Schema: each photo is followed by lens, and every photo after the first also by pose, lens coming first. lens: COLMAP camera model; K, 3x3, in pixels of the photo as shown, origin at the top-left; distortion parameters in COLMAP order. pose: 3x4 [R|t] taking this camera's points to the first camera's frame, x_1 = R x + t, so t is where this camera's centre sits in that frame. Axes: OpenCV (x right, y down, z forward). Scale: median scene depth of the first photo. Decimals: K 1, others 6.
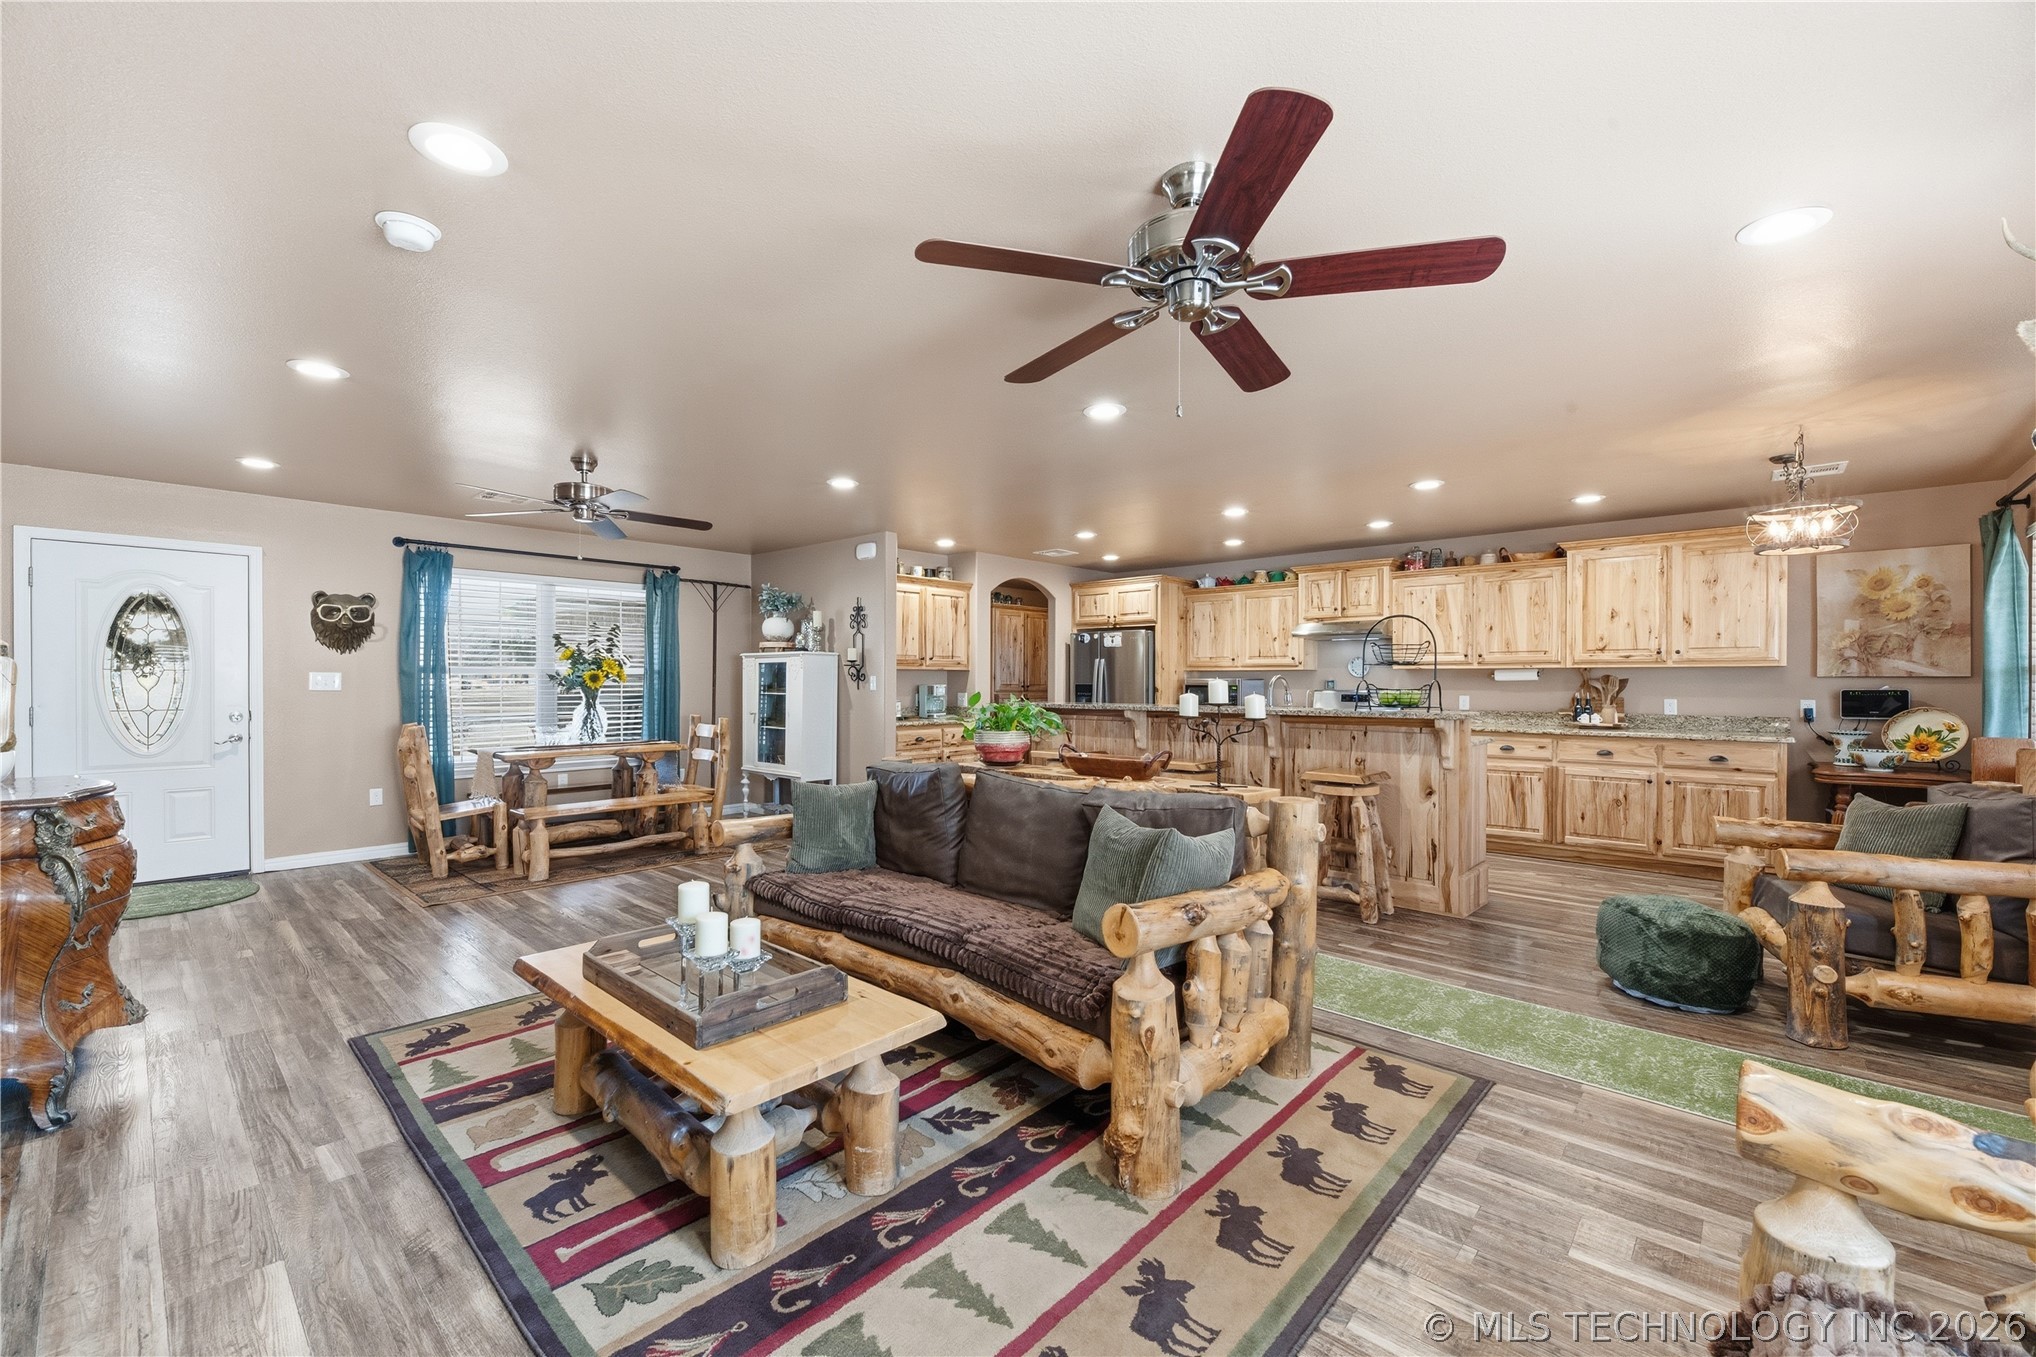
lens RADIAL K [[824.2, 0, 1017.9], [0, 824.2, 684.9], [0, 0, 1]] dist [-0.002815, -0.000813]
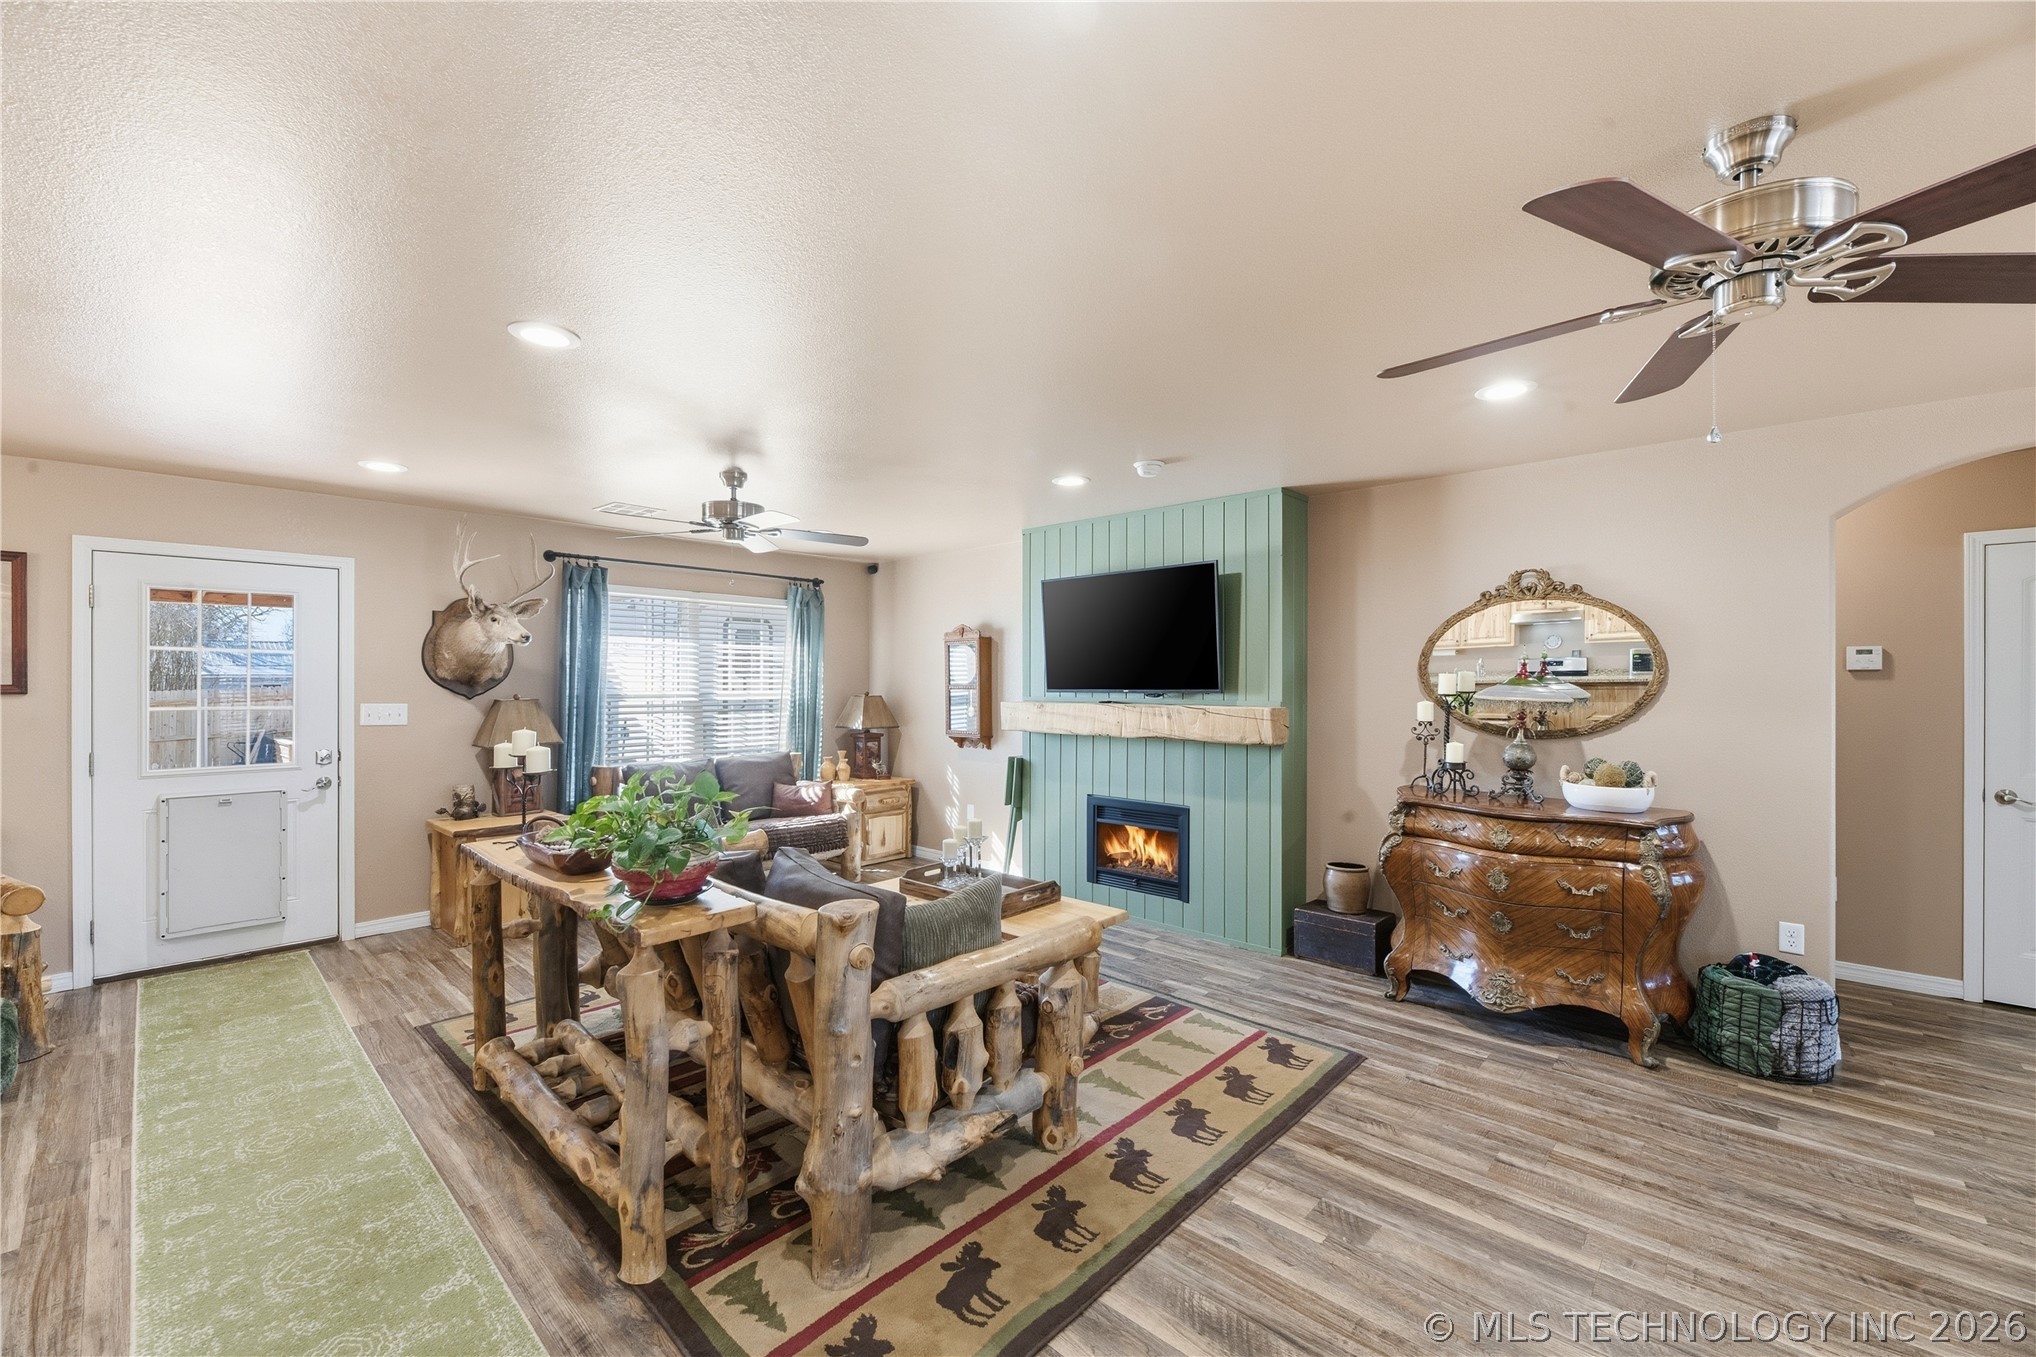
lens RADIAL K [[824.2, 0, 1017.9], [0, 824.2, 684.9], [0, 0, 1]] dist [-0.002815, -0.000813]
pose [[-0.999992, -0.003568, 0.001579, -0.171527], [-0.003555, 0.999964, 0.007690, -0.035579], [-0.001607, 0.007684, -0.999969, 1.031494]]
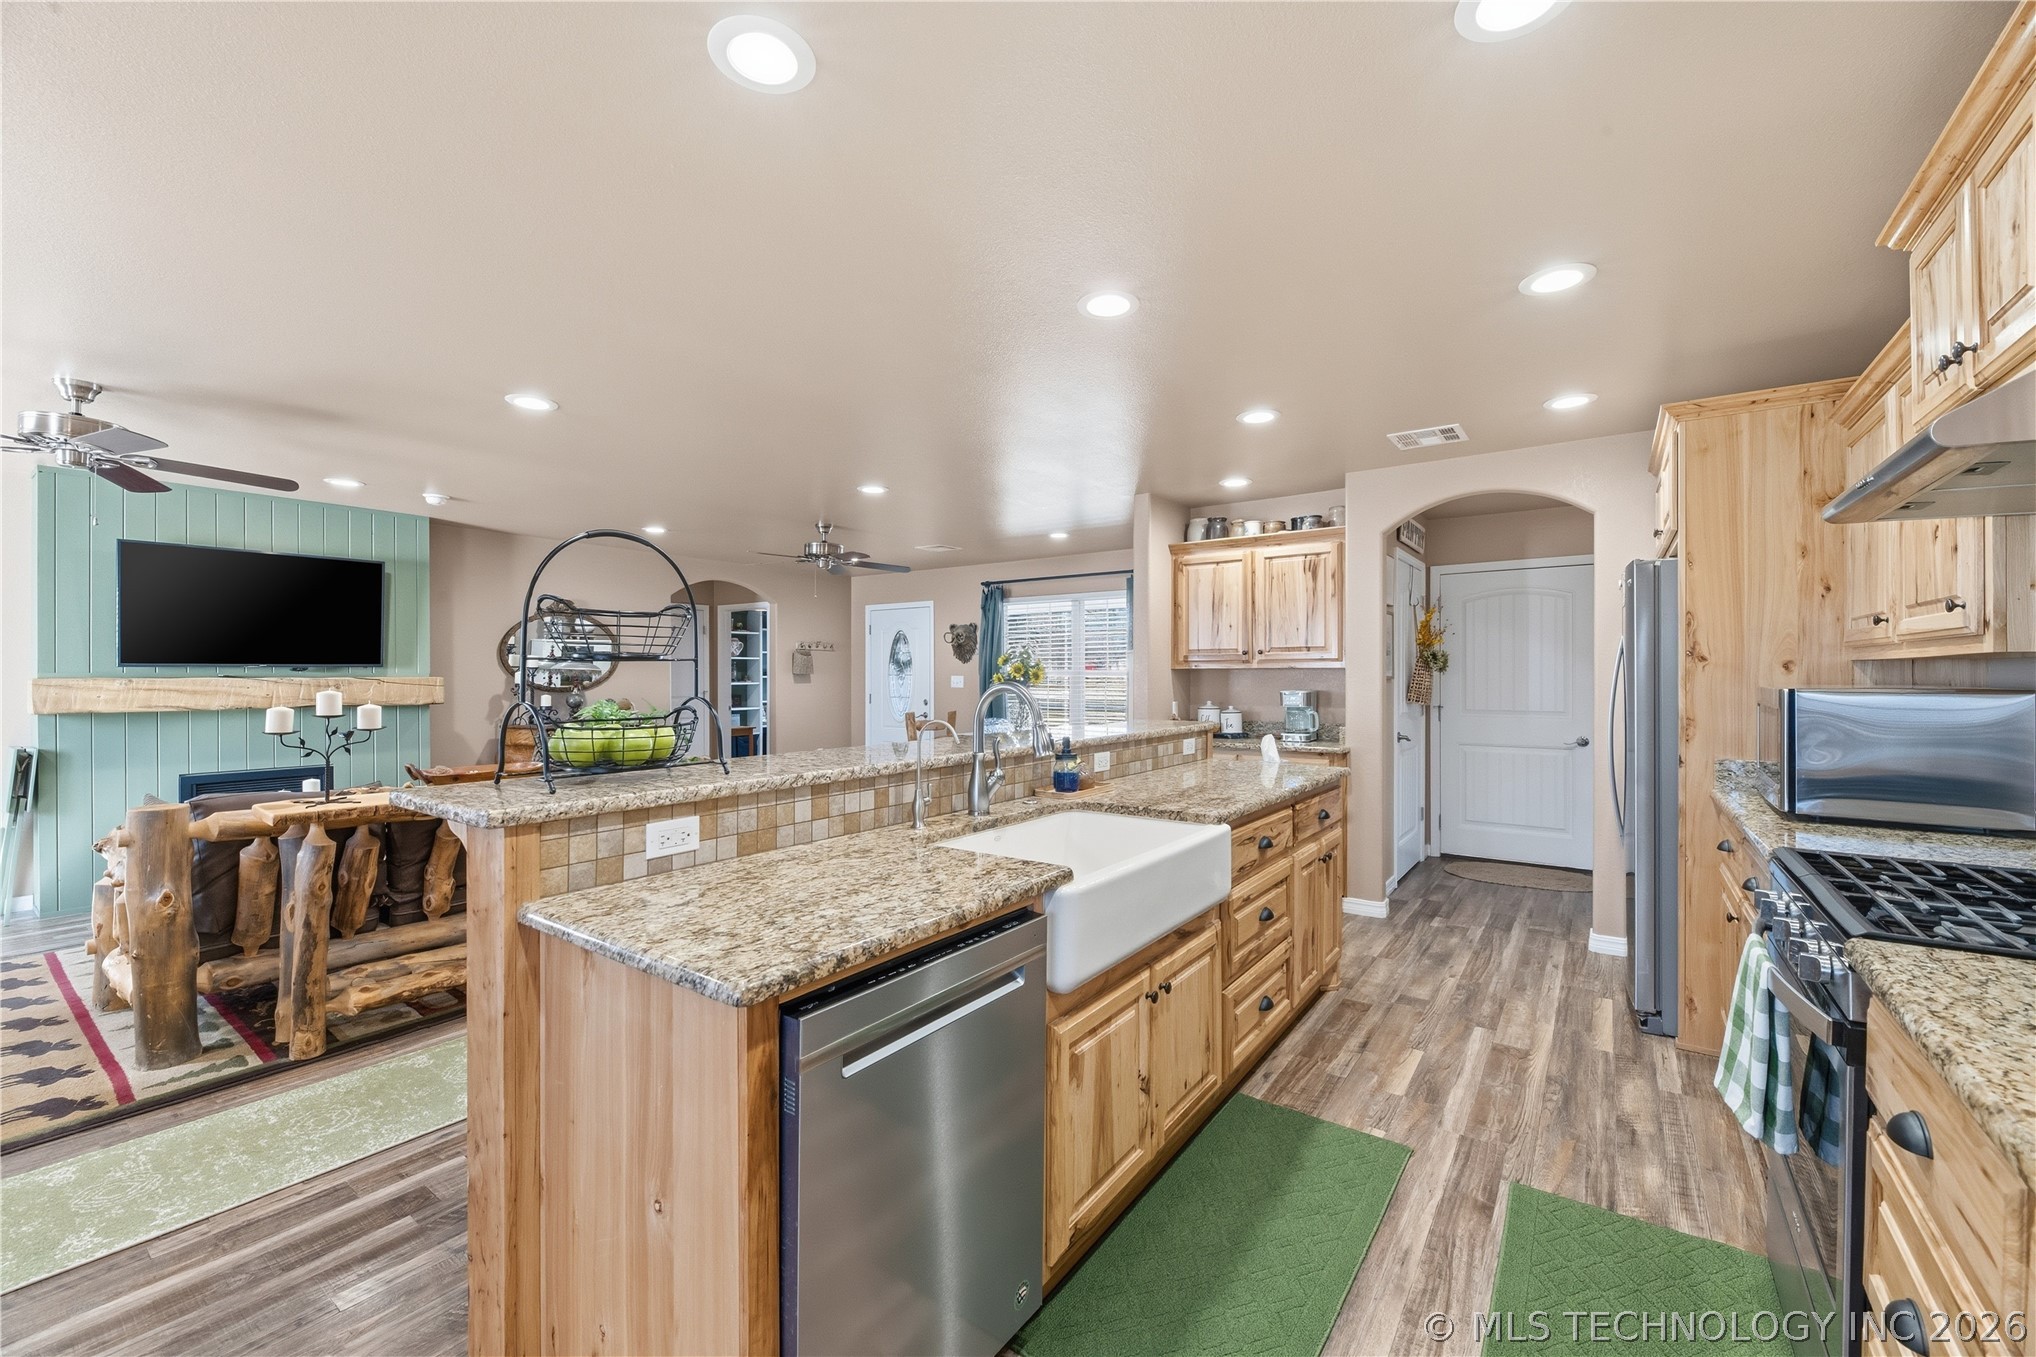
lens RADIAL K [[821.6, 0, 1016.6], [0, 821.6, 673.3], [0, 0, 1]] dist [0.002490, -0.003704]
pose [[0.113965, -0.003407, -0.993479, 0.682763], [-0.002994, 0.999988, -0.003773, -0.013588], [0.993480, 0.003404, 0.113954, 0.895345]]
